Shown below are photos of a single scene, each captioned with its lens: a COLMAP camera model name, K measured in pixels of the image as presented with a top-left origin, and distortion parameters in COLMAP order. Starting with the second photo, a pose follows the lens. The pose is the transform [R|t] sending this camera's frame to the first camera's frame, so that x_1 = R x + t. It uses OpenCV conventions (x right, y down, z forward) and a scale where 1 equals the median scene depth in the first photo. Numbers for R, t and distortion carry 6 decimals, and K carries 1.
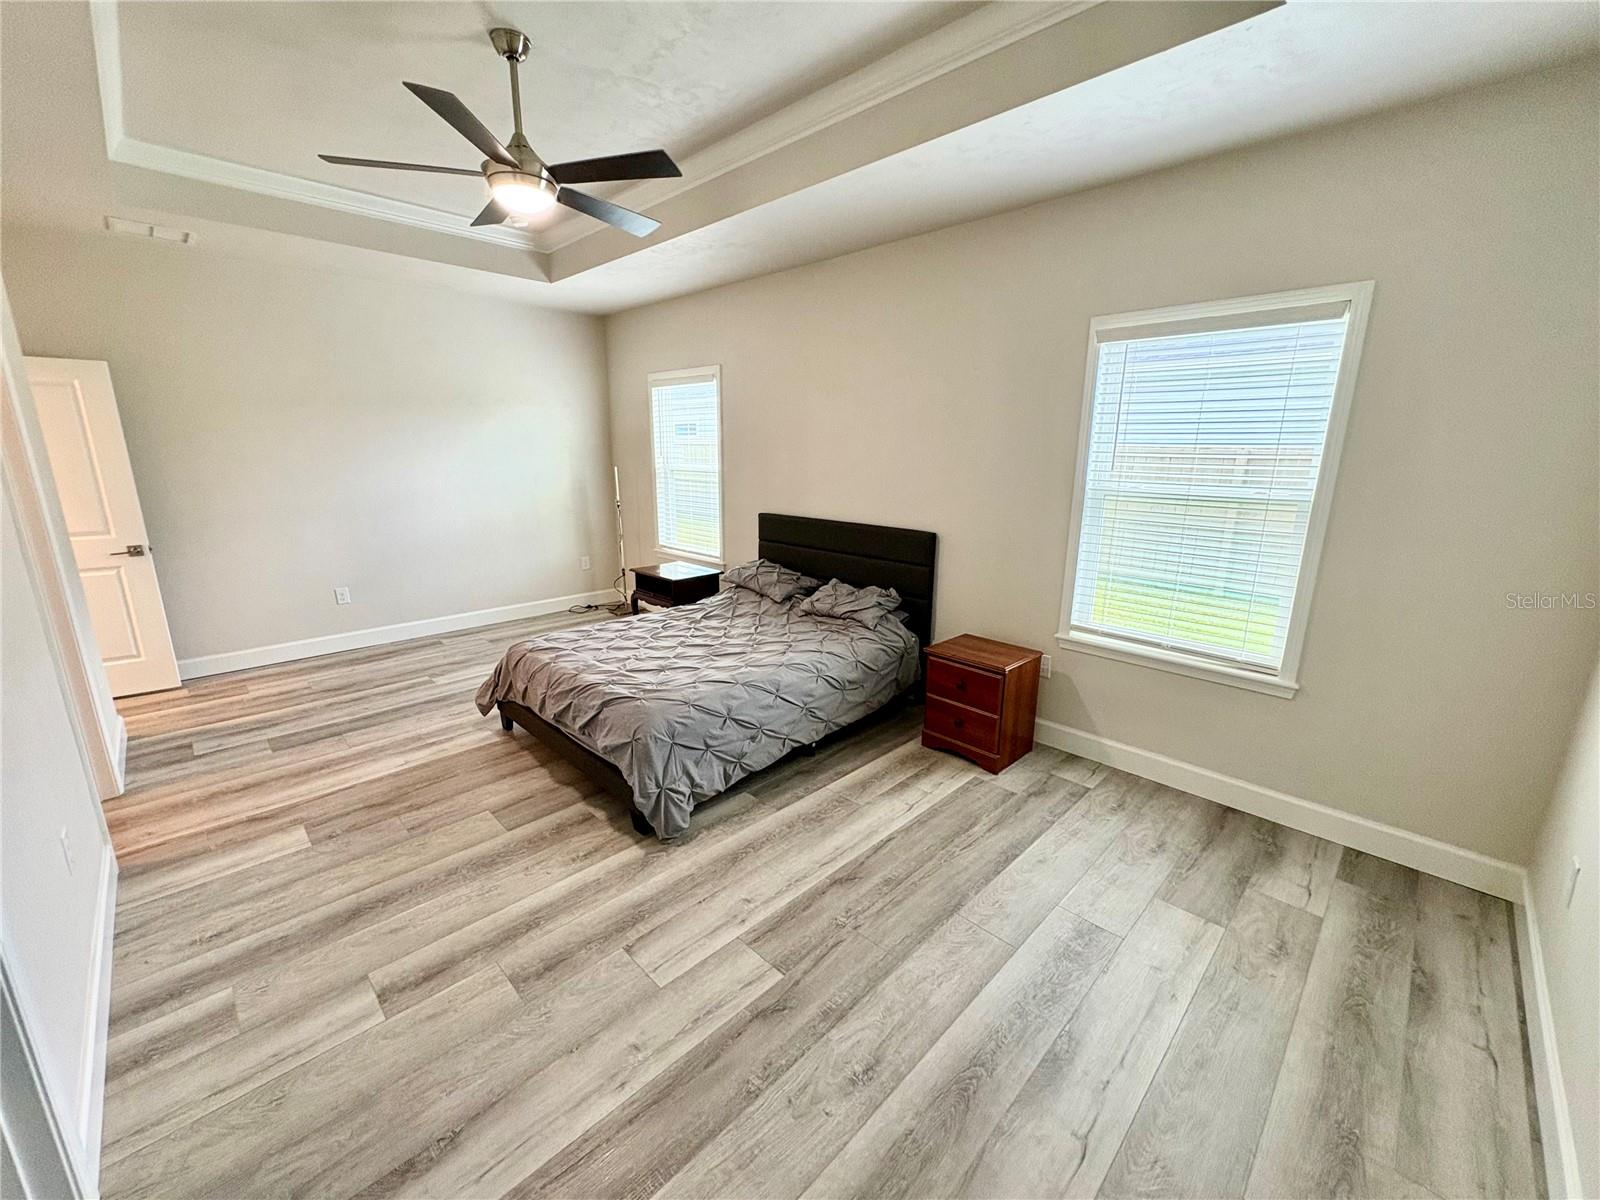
lens RADIAL K [[635.5, 0, 792.8], [0, 635.5, 595.9], [0, 0, 1]] dist [-0.005369, -0.000189]
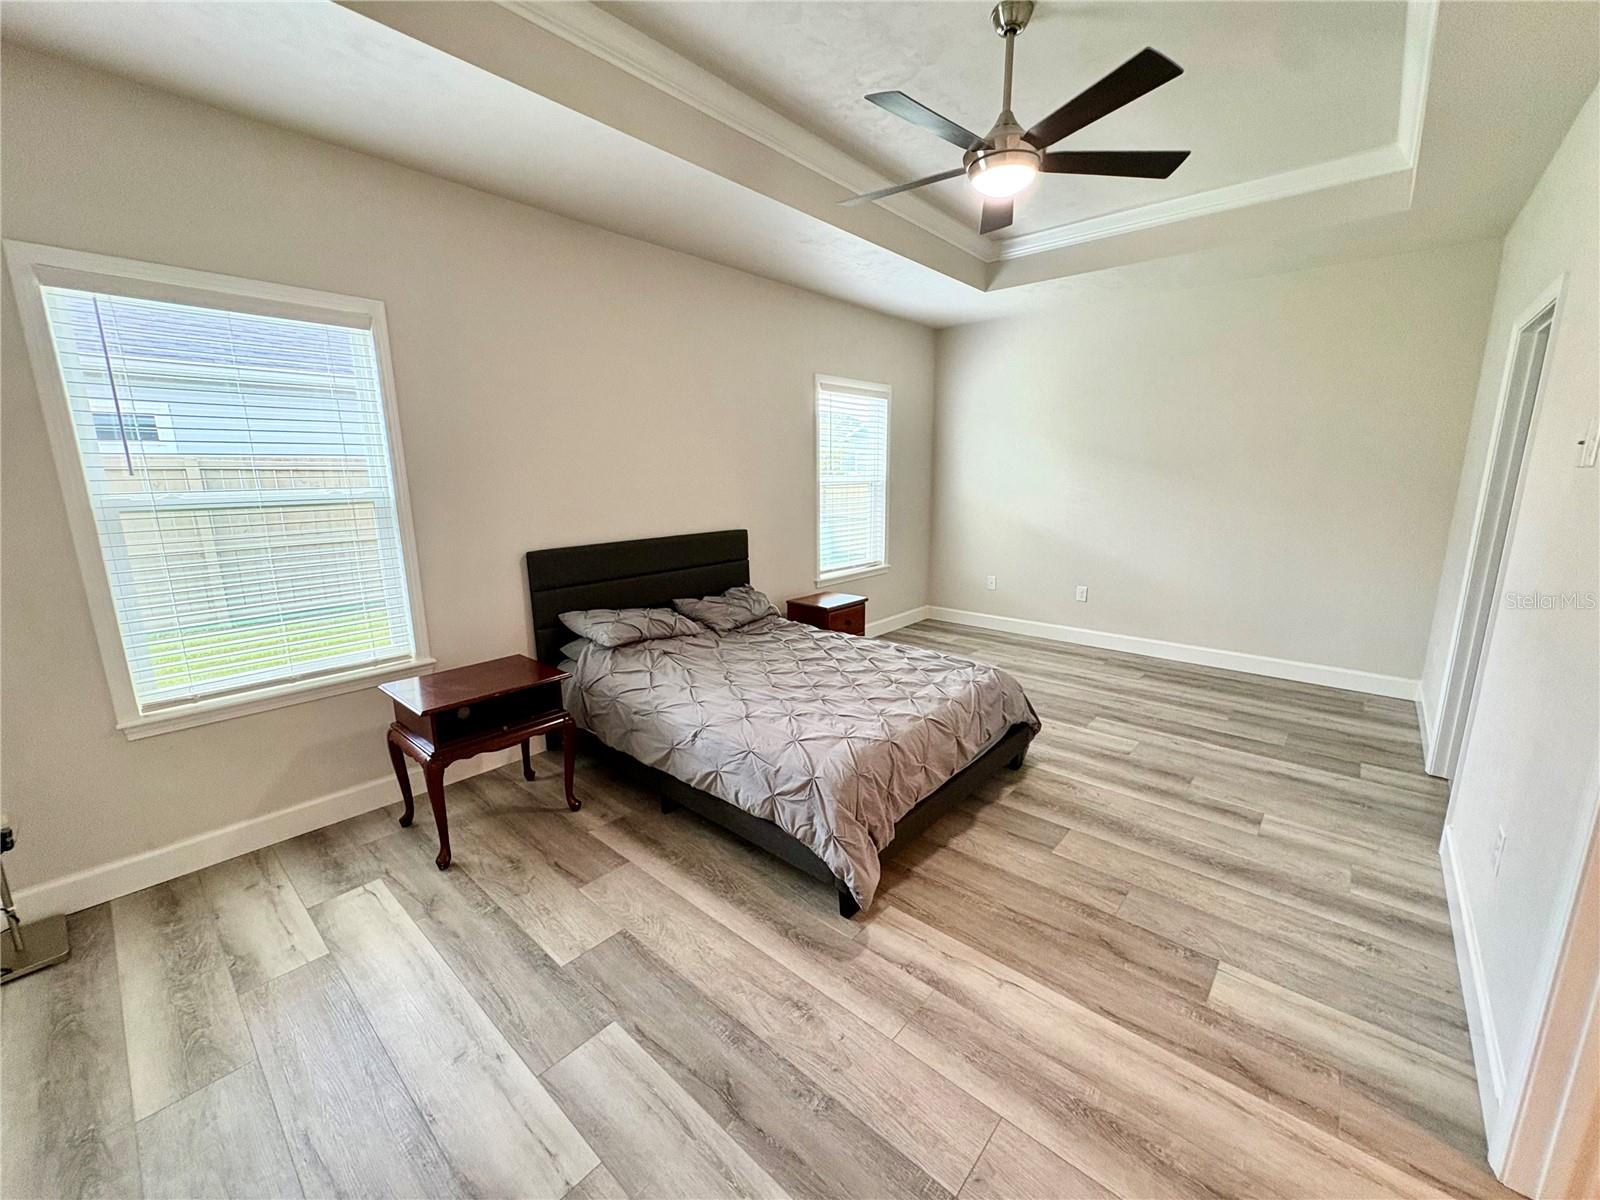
lens RADIAL K [[635.5, 0, 794.0], [0, 635.5, 601.3], [0, 0, 1]] dist [-0.005369, -0.000189]
pose [[-0.058167, -0.214524, 0.974985, -1.296169], [0.234851, 0.946289, 0.222221, -0.291715], [-0.970289, 0.241903, -0.004661, 1.310060]]
